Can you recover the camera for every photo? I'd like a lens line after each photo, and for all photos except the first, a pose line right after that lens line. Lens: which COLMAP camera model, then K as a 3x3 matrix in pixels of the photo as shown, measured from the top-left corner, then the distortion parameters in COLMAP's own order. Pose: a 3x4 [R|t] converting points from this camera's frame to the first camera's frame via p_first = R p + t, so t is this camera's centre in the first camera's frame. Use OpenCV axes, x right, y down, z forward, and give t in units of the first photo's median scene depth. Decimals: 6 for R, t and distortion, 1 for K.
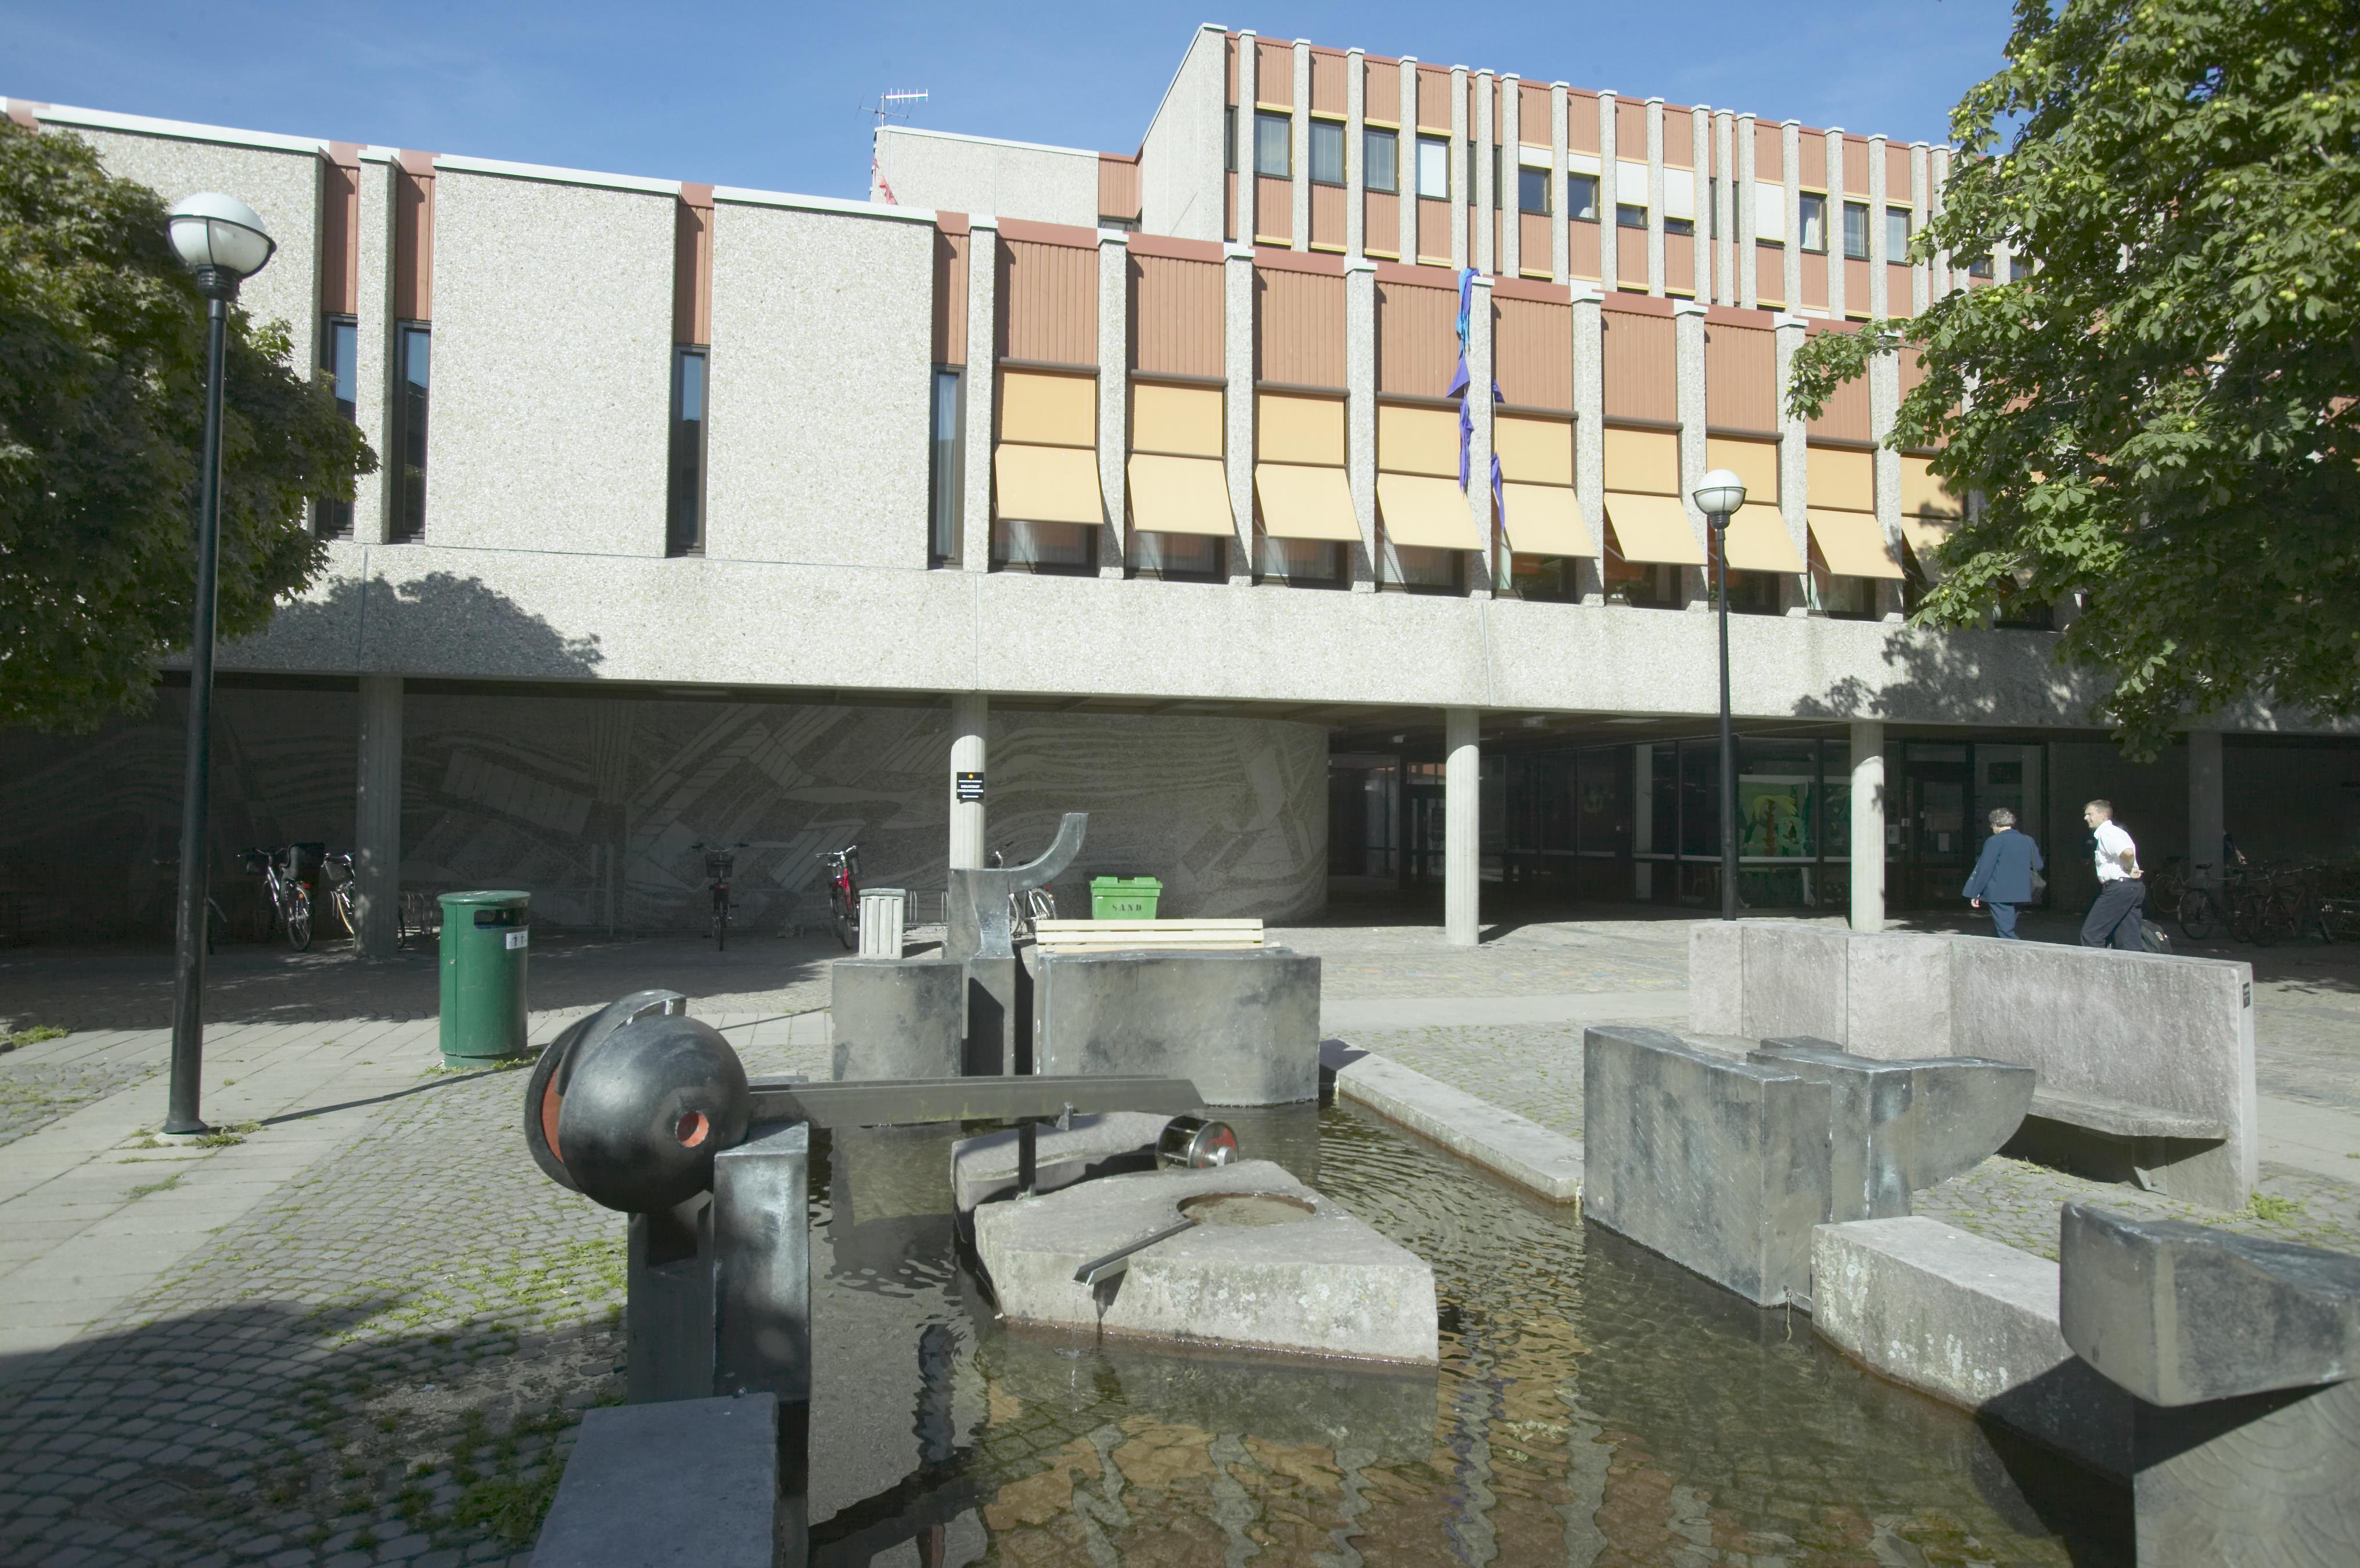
lens RADIAL K [[1451.7, 0, 1180.0], [0, 1451.7, 784.0], [0, 0, 1]] dist [-0.064421, 0.062290]
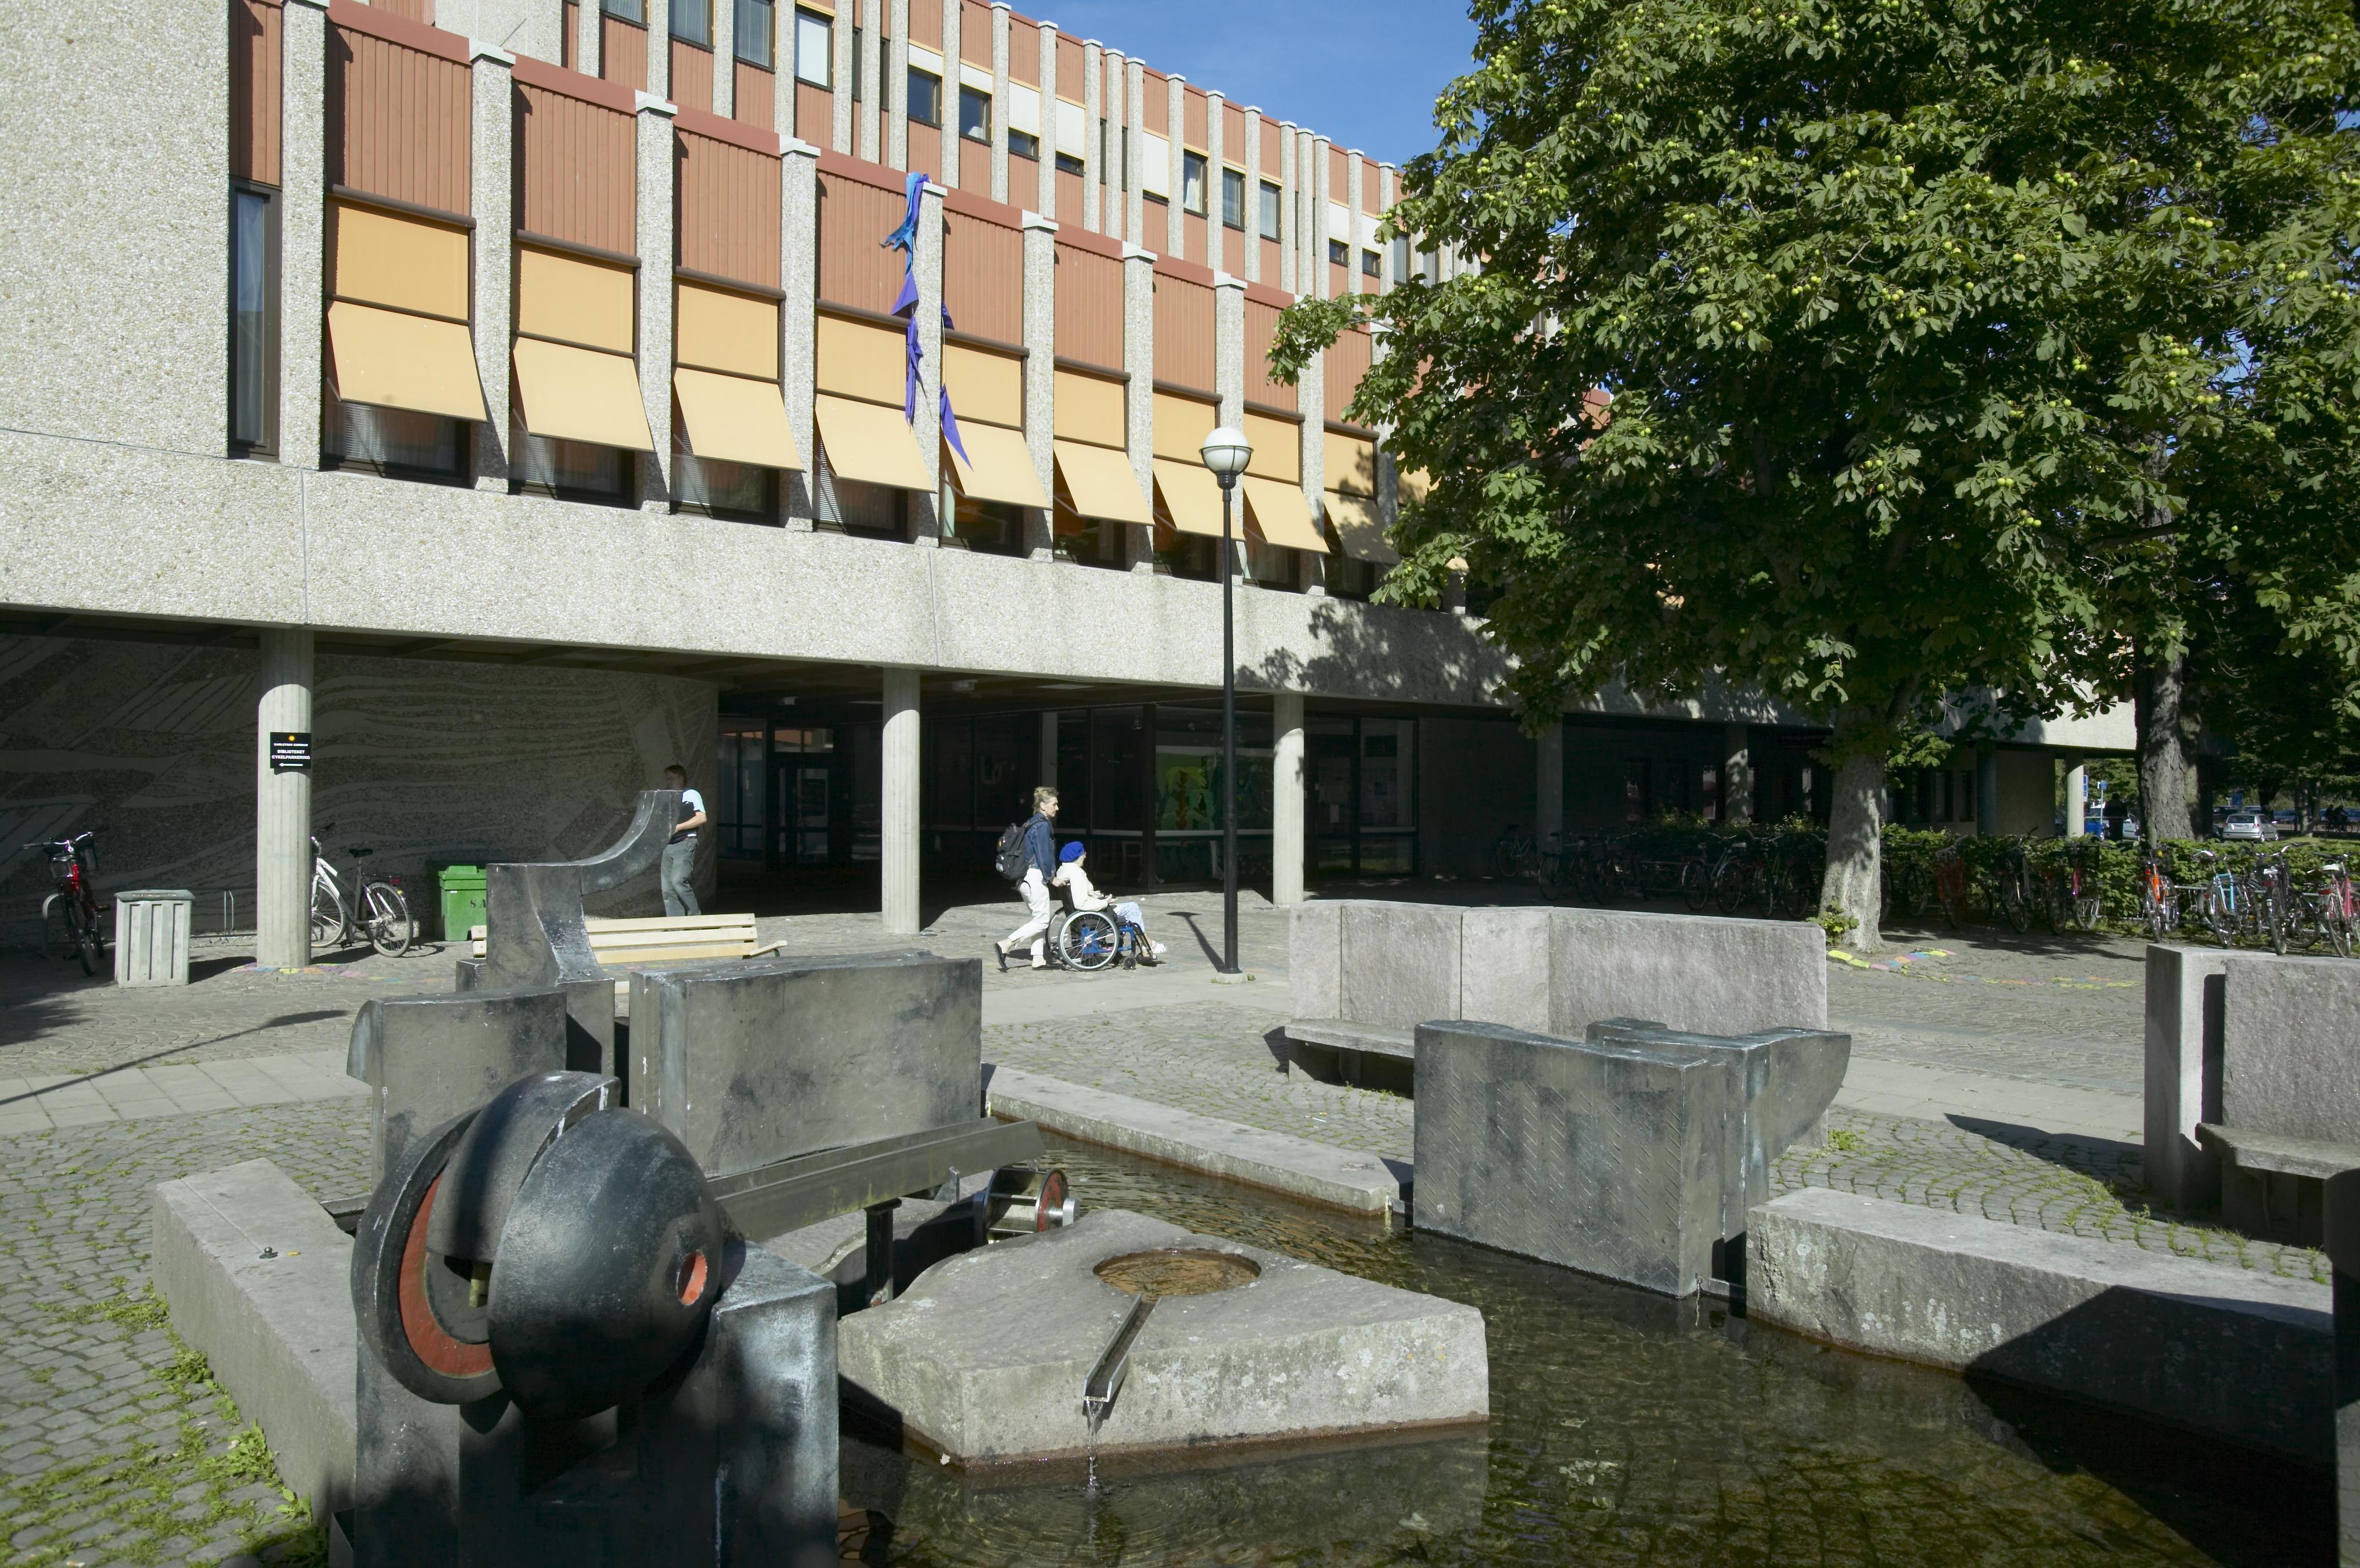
lens RADIAL K [[1587.9, 0, 1208.9], [0, 1587.9, 789.5], [0, 0, 1]] dist [-0.066857, 0.085391]
pose [[0.887912, -0.002359, 0.460007, -0.099535], [-0.008668, 0.999723, 0.021858, -0.000644], [-0.459931, -0.023396, 0.887646, 0.054474]]
